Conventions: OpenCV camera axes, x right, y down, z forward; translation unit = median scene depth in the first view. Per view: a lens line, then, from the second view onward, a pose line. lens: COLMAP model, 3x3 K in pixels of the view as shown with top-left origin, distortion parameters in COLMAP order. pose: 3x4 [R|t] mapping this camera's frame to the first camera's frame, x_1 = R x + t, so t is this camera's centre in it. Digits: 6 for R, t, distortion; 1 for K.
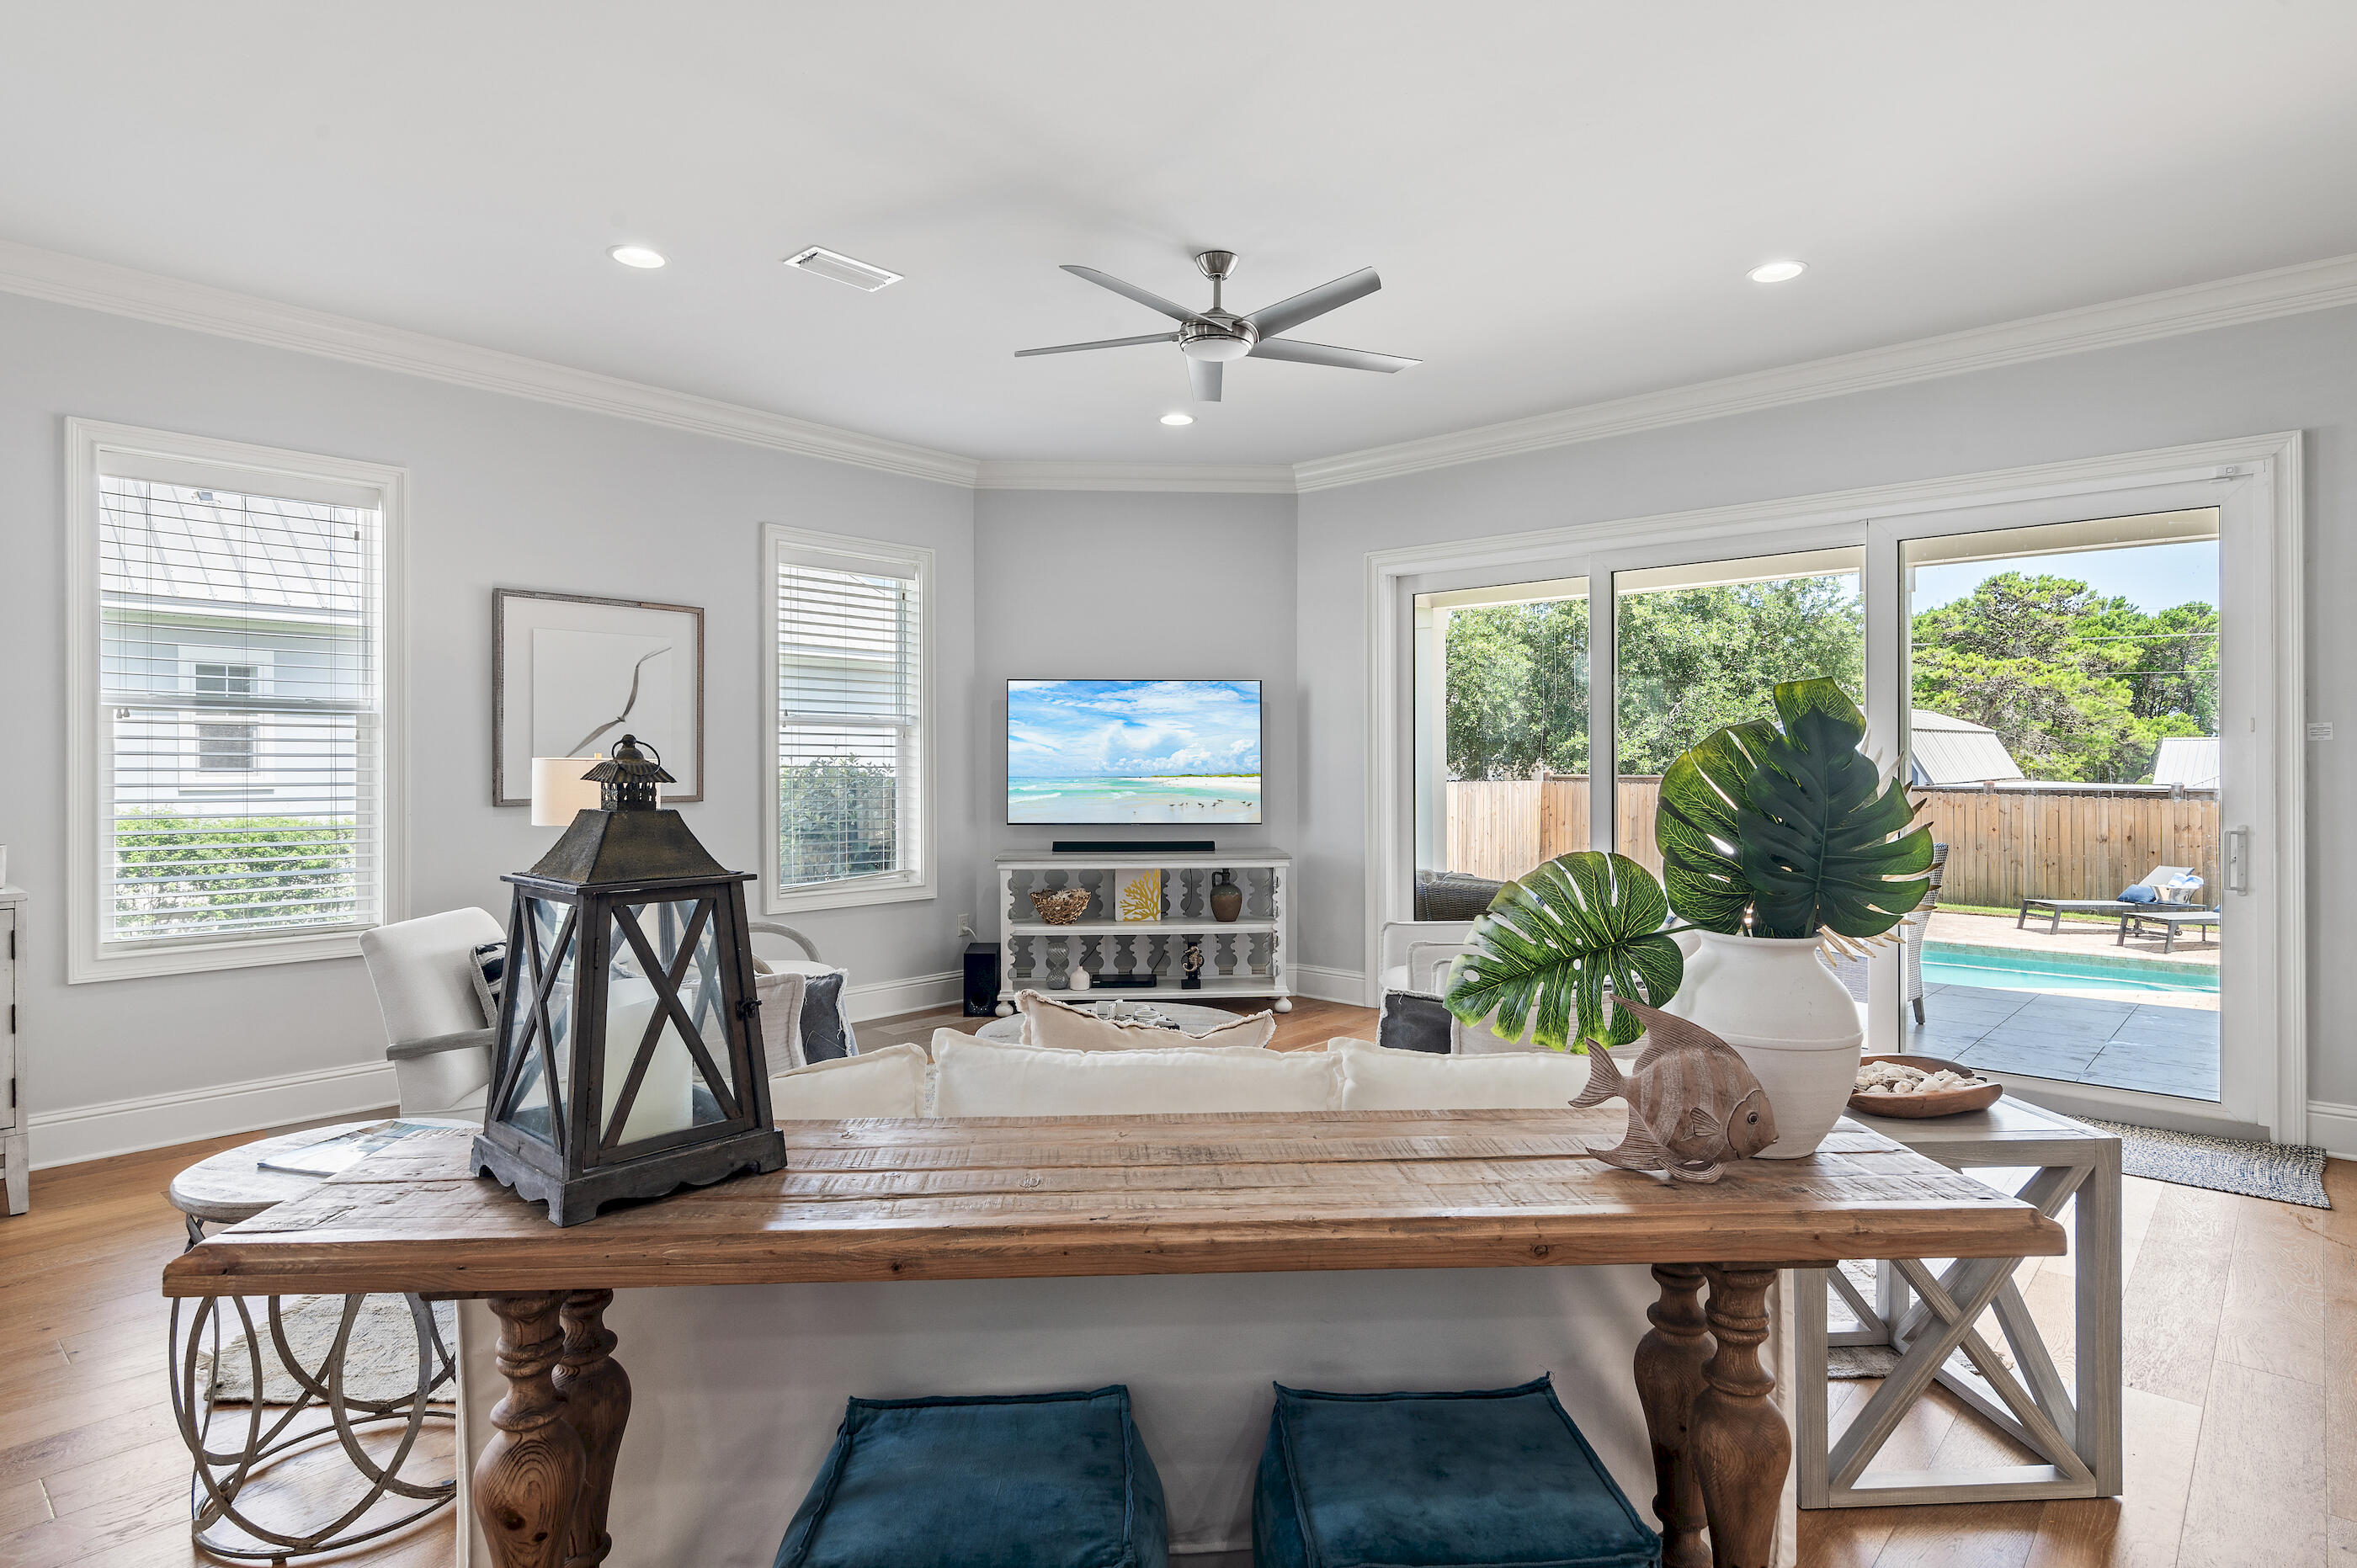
lens RADIAL K [[1258.6, 0, 1178.5], [0, 1258.6, 784.0], [0, 0, 1]] dist [-0.001000, -0.000829]
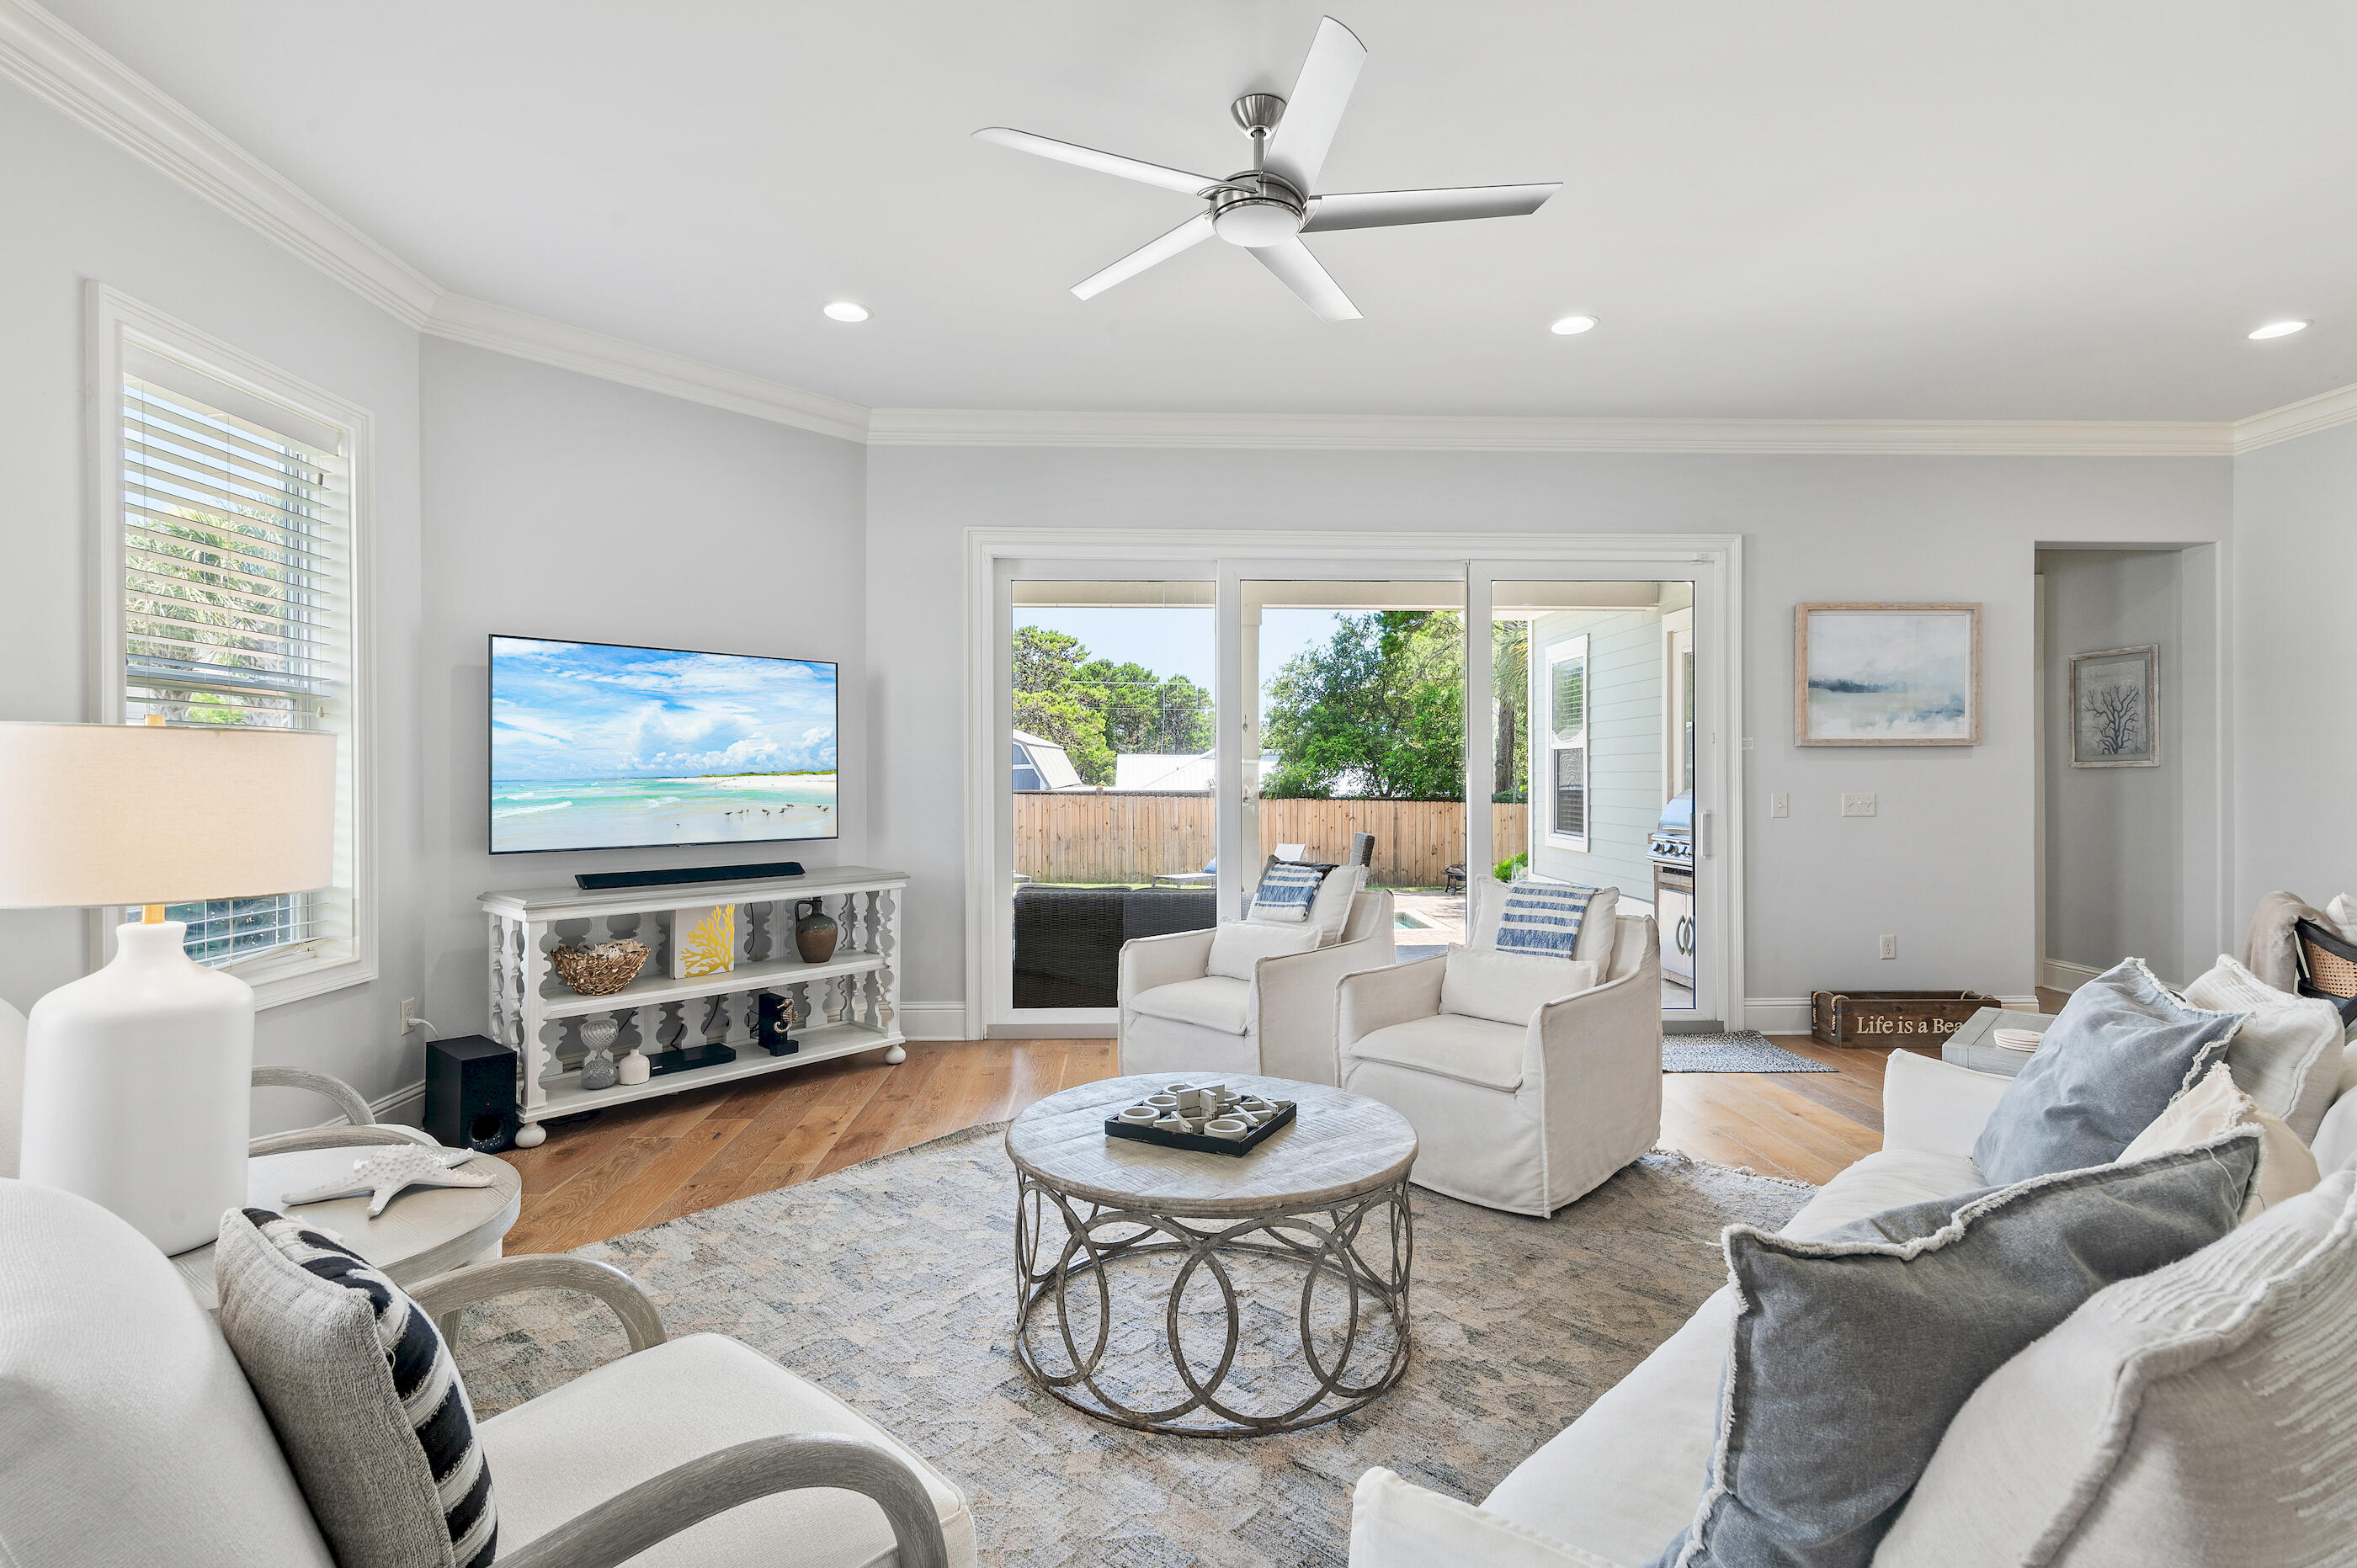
lens RADIAL K [[1141.9, 0, 1178.5], [0, 1141.9, 784.0], [0, 0, 1]] dist [0.018572, -0.000203]
pose [[0.710330, -0.005044, 0.703851, -0.308460], [0.010344, 0.999941, -0.003274, 0.001434], [-0.703793, 0.009606, 0.710340, 0.324099]]
